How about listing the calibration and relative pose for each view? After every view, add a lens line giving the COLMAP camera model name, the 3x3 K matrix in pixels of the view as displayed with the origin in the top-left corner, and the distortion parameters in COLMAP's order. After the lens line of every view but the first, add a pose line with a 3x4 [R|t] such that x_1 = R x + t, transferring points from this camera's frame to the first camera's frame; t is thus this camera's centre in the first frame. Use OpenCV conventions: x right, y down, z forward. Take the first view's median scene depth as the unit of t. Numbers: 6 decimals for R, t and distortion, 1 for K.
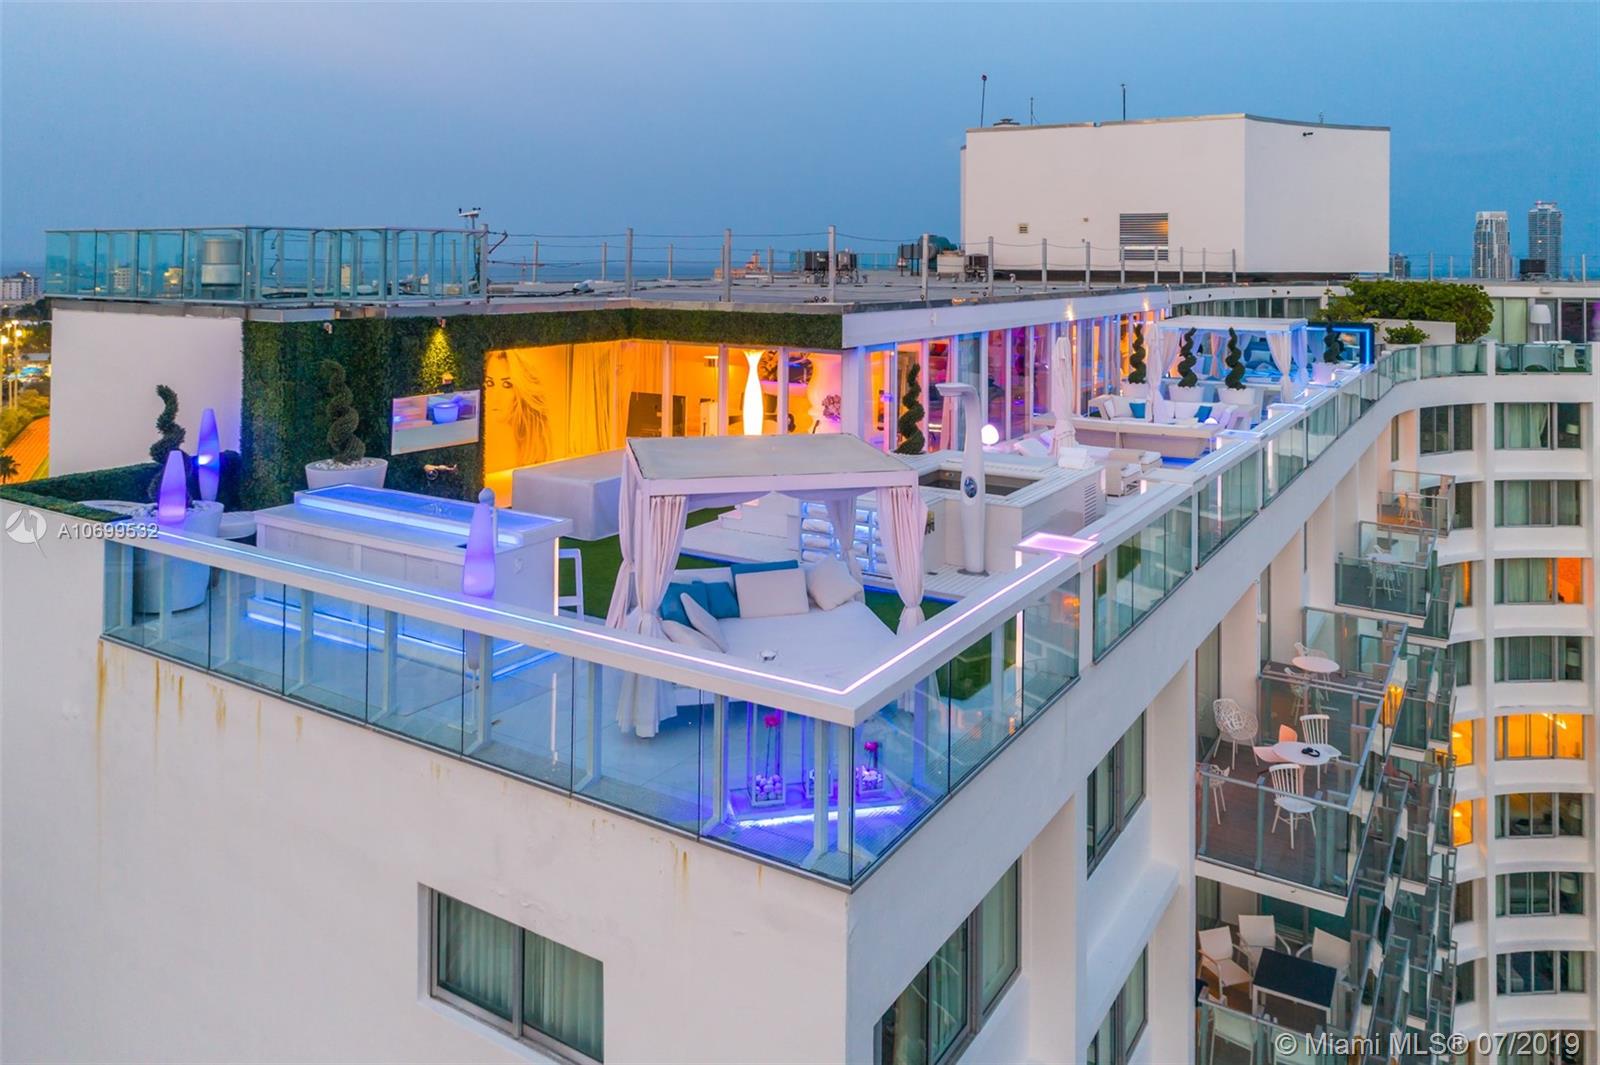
lens RADIAL K [[1133.4, 0, 789.6], [0, 1133.4, 311.0], [0, 0, 1]] dist [-0.004647, -0.003907]
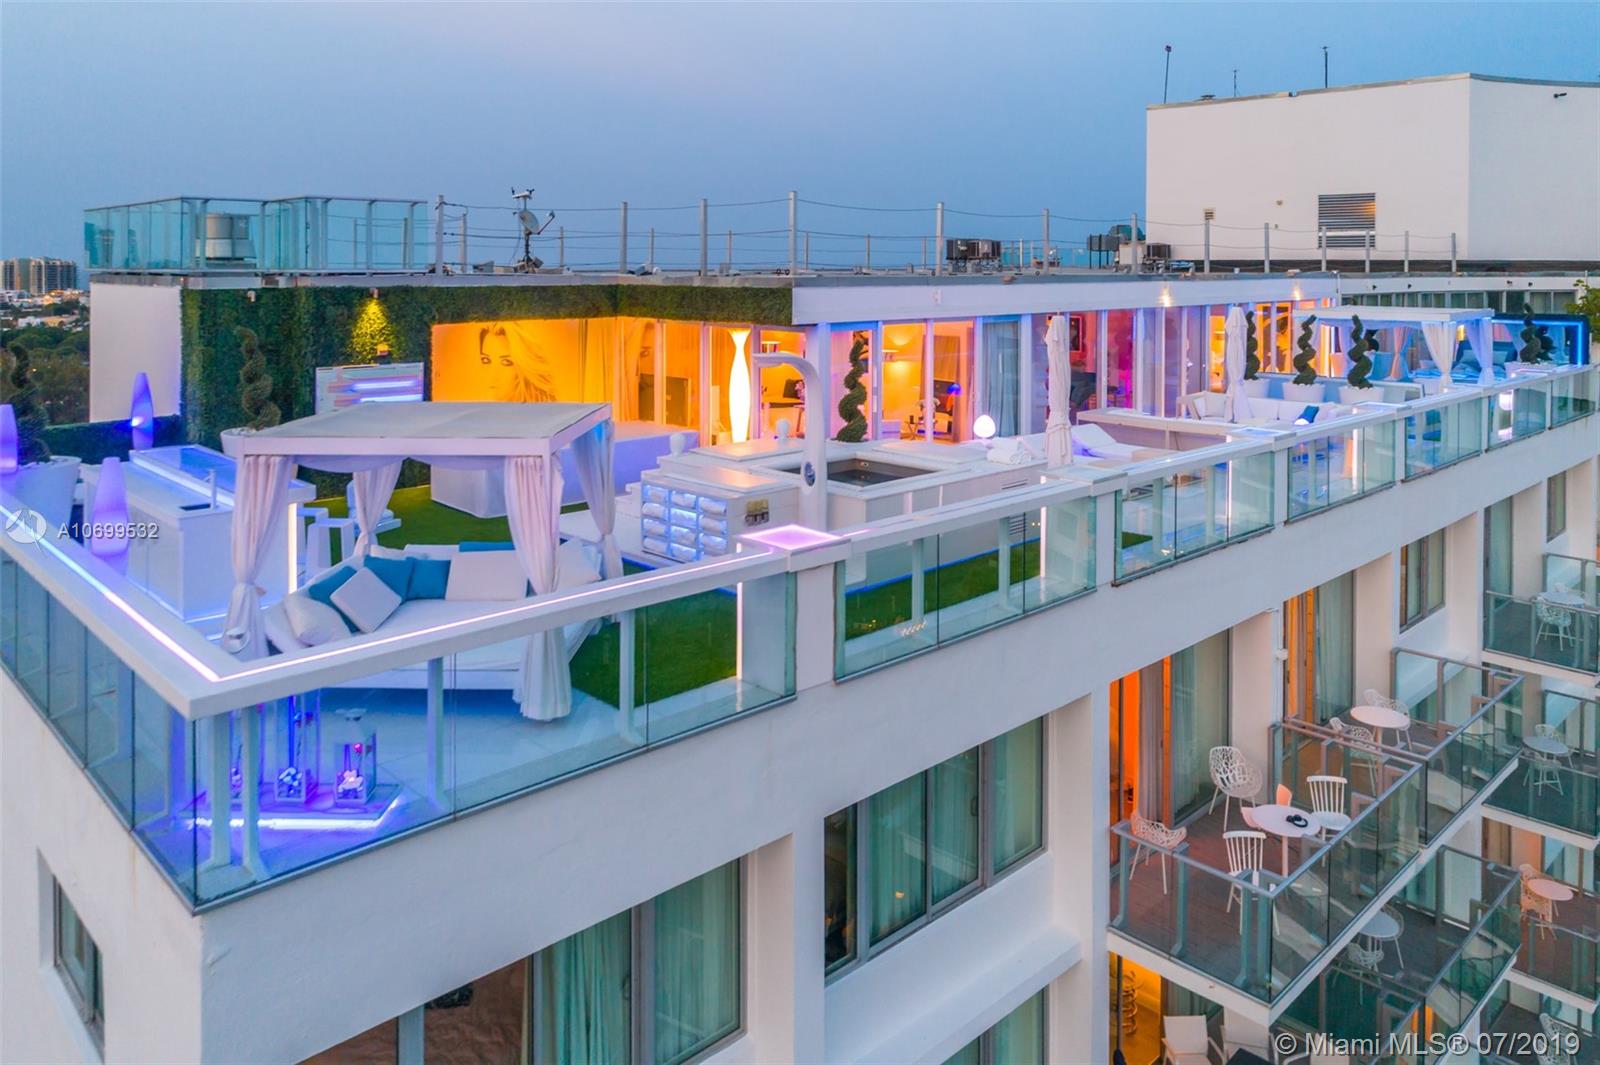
lens RADIAL K [[1133.1, 0, 800.2], [0, 1133.1, 337.8], [0, 0, 1]] dist [-0.002444, -0.000725]
pose [[0.971642, 0.011455, -0.236179, 0.249309], [-0.006807, 0.999767, 0.020485, 0.022910], [0.236359, -0.018296, 0.971494, 0.106802]]
